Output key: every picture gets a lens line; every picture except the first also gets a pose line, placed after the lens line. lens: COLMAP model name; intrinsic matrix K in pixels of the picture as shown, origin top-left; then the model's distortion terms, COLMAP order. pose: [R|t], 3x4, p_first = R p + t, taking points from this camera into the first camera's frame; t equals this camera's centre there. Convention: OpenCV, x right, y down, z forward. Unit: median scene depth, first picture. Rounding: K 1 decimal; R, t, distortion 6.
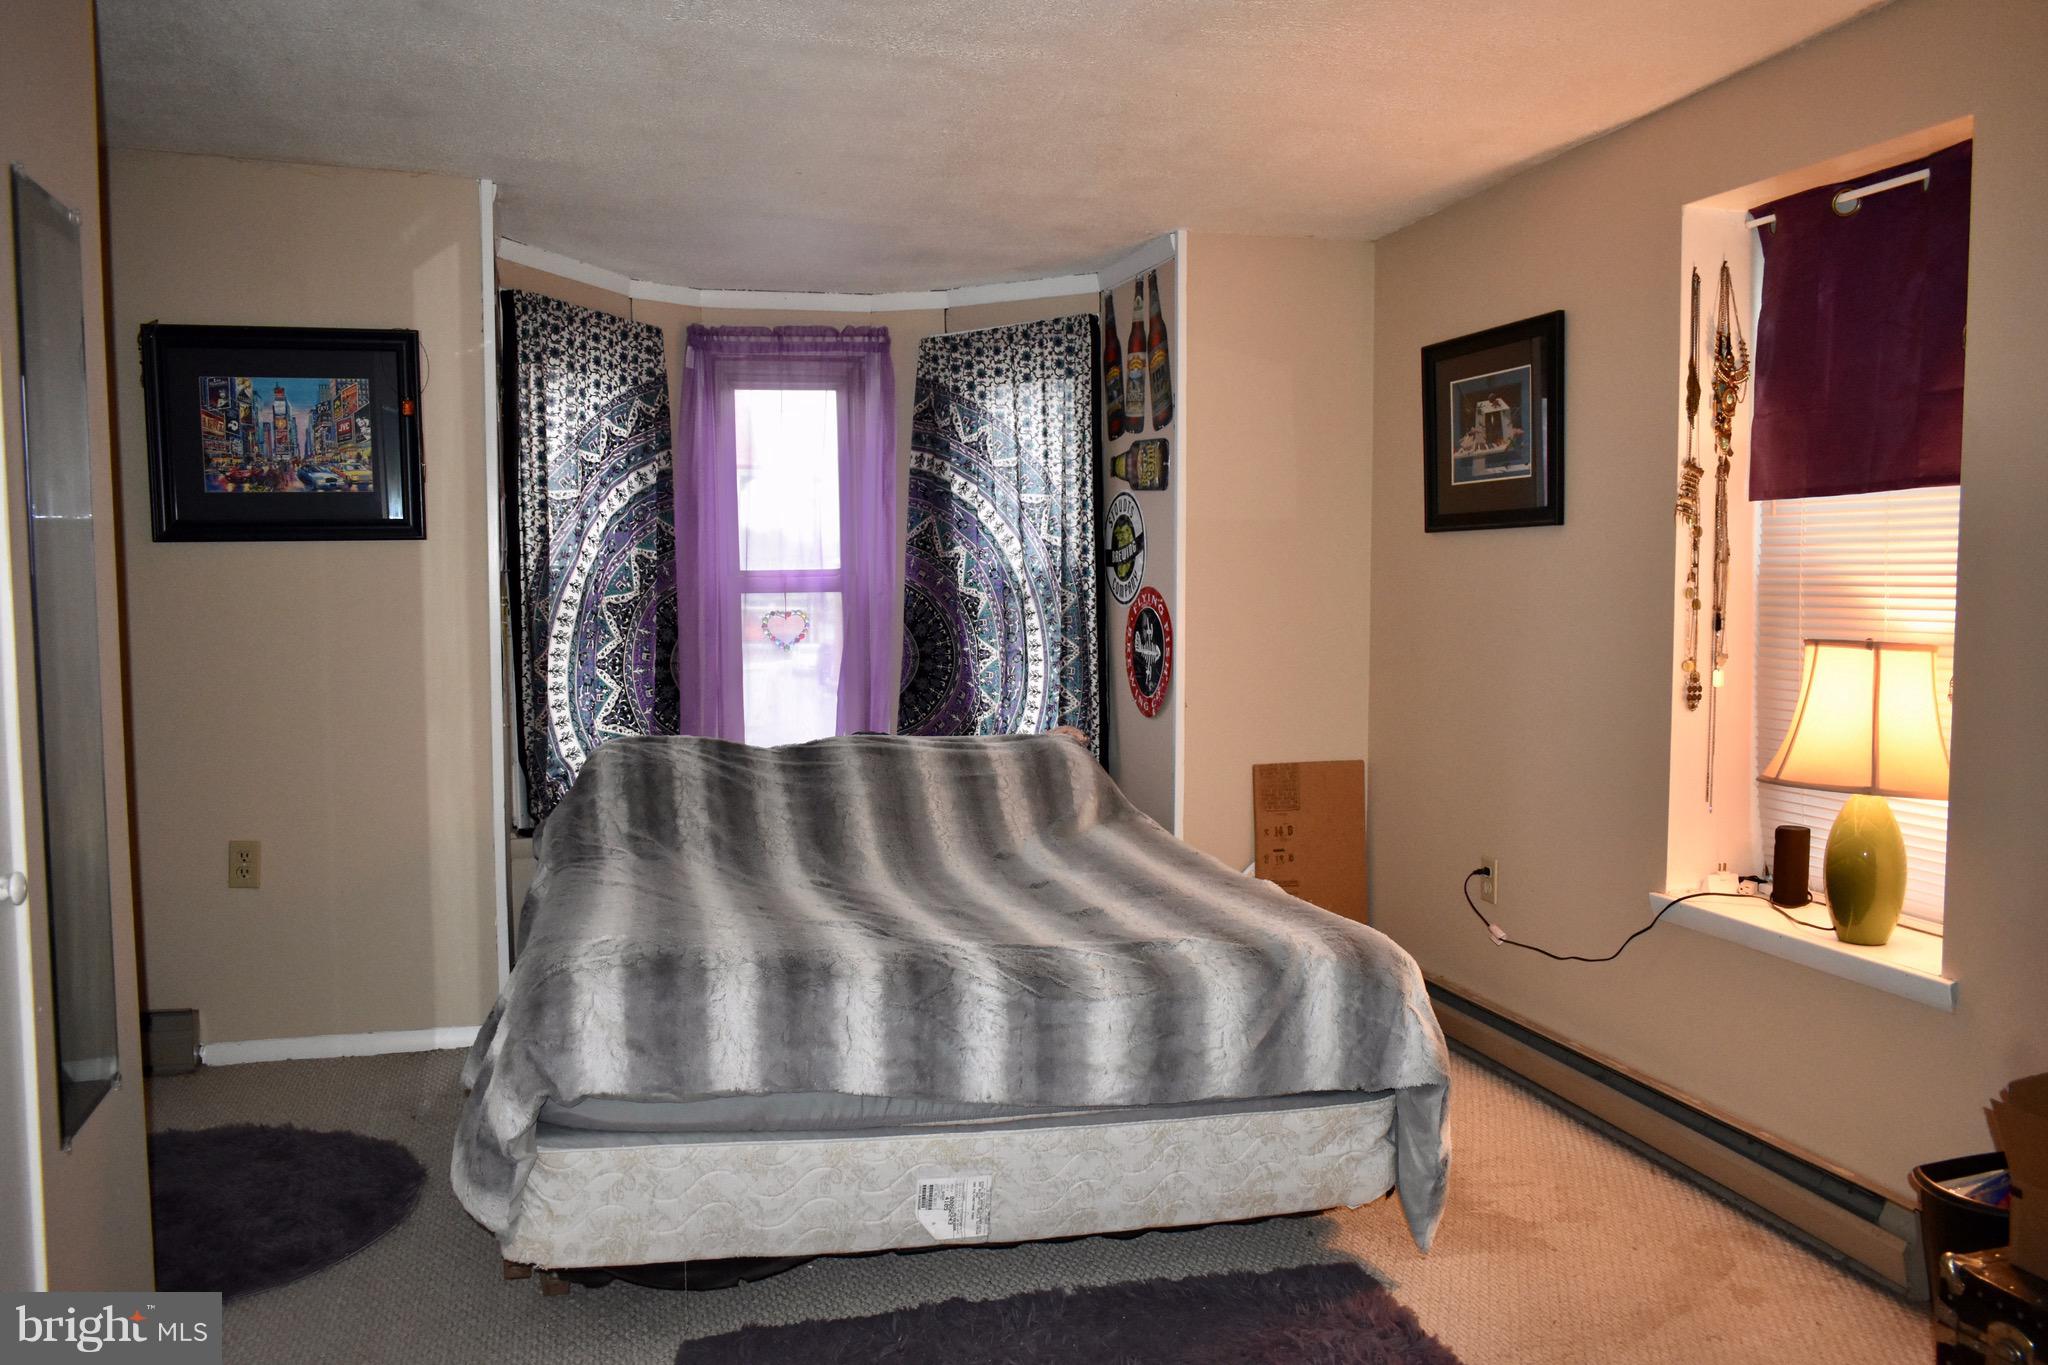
lens RADIAL K [[1588.5, 0, 1024.0], [0, 1588.5, 682.5], [0, 0, 1]] dist [0.002708, 0.002495]
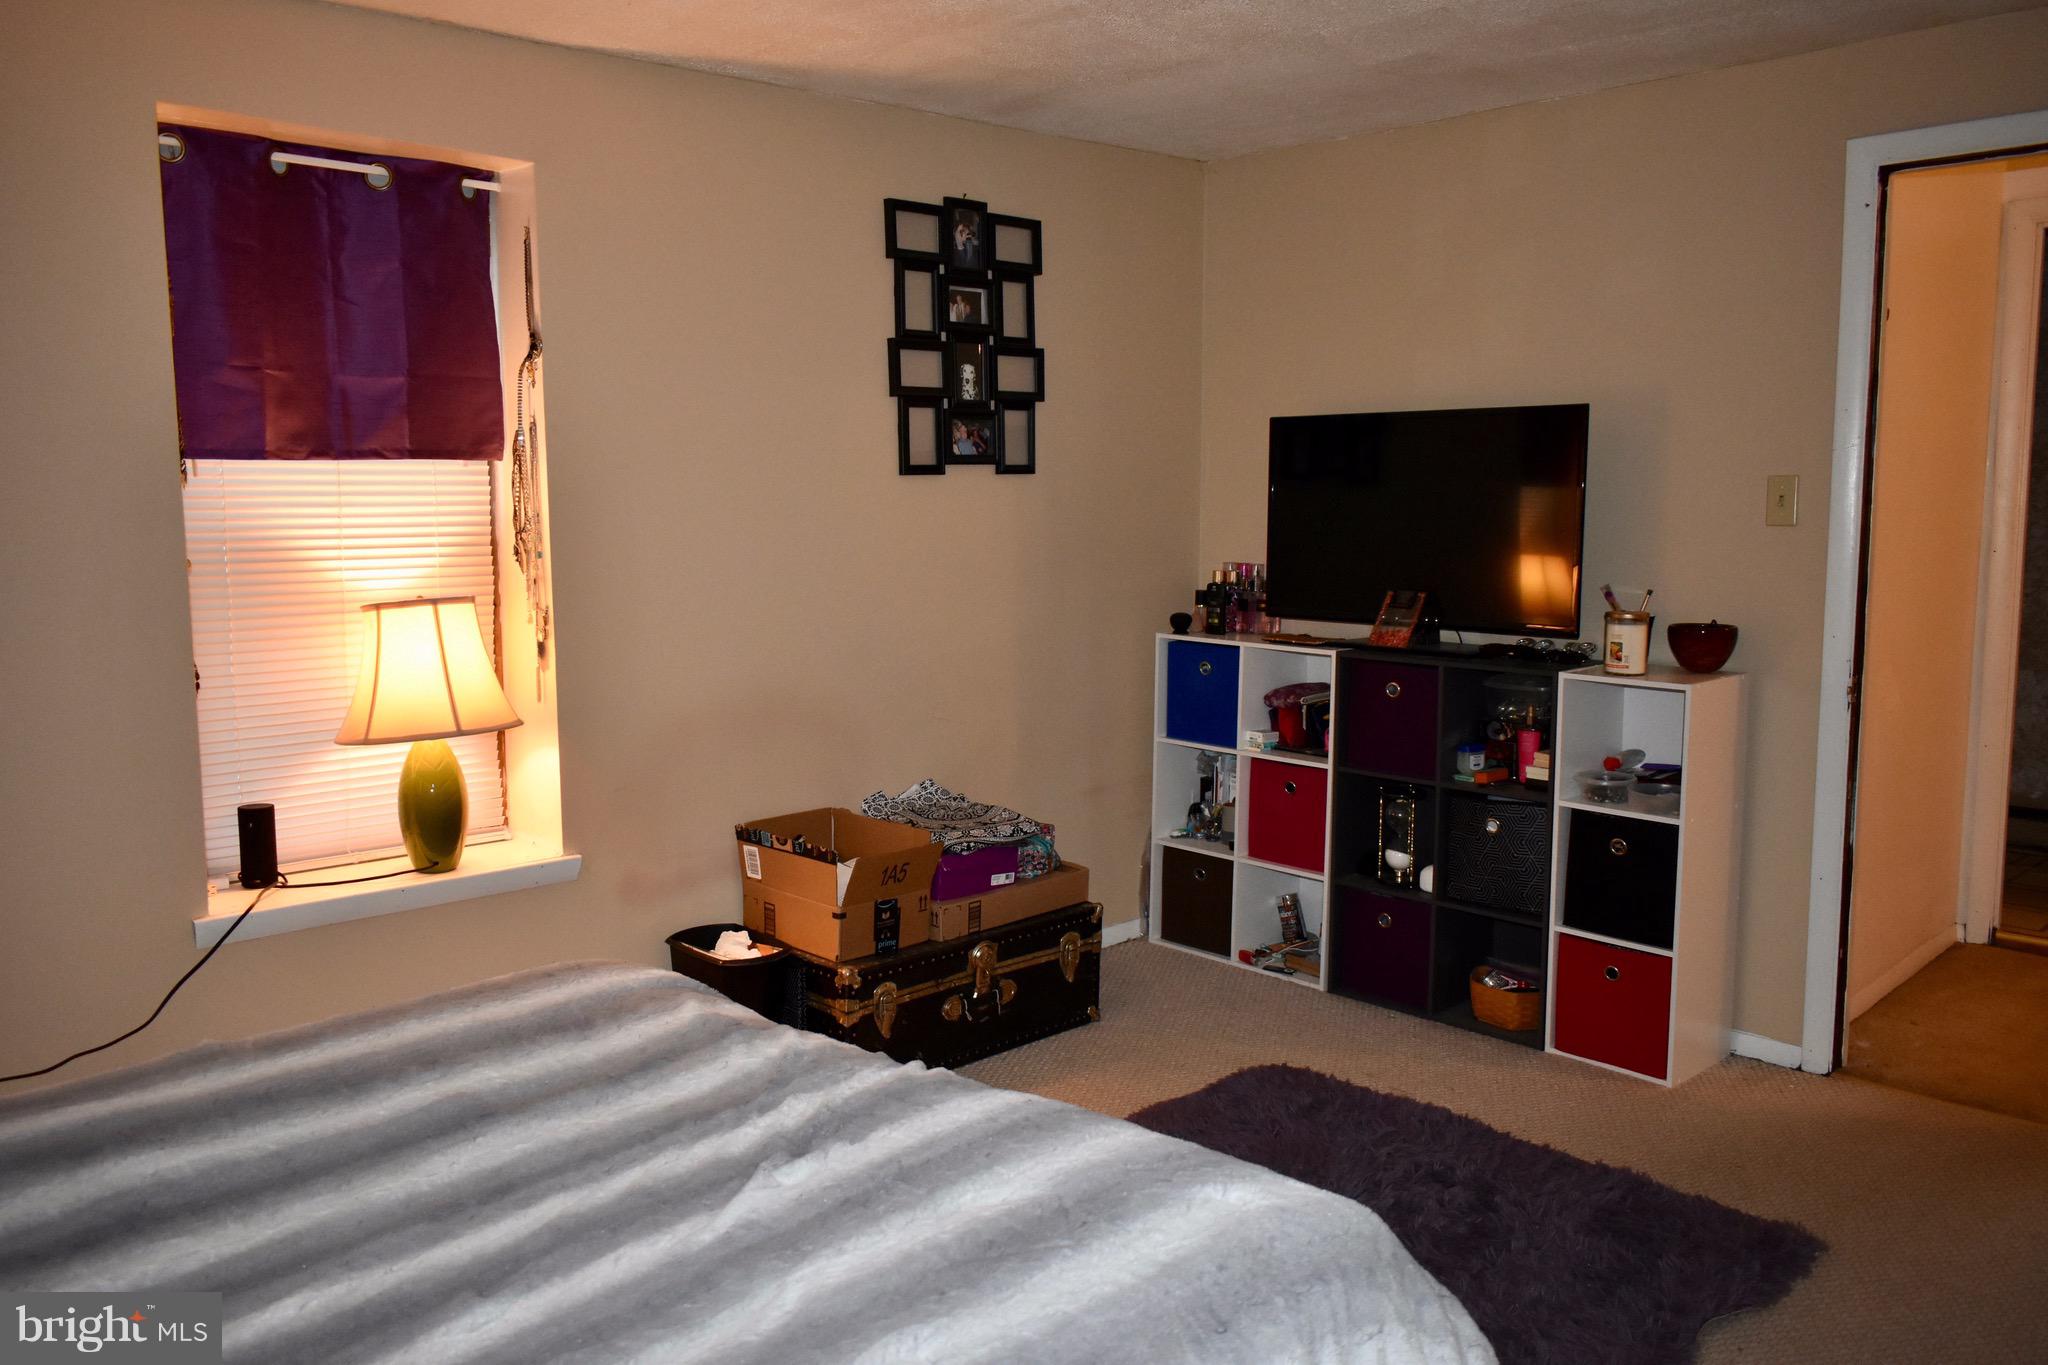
lens RADIAL K [[1593.7, 0, 1024.0], [0, 1593.7, 682.5], [0, 0, 1]] dist [-0.003168, -0.001613]
pose [[-0.473469, -0.088766, 0.876326, -0.638211], [0.070450, 0.987905, 0.138131, -0.091588], [-0.877989, 0.127138, -0.461489, 1.159897]]
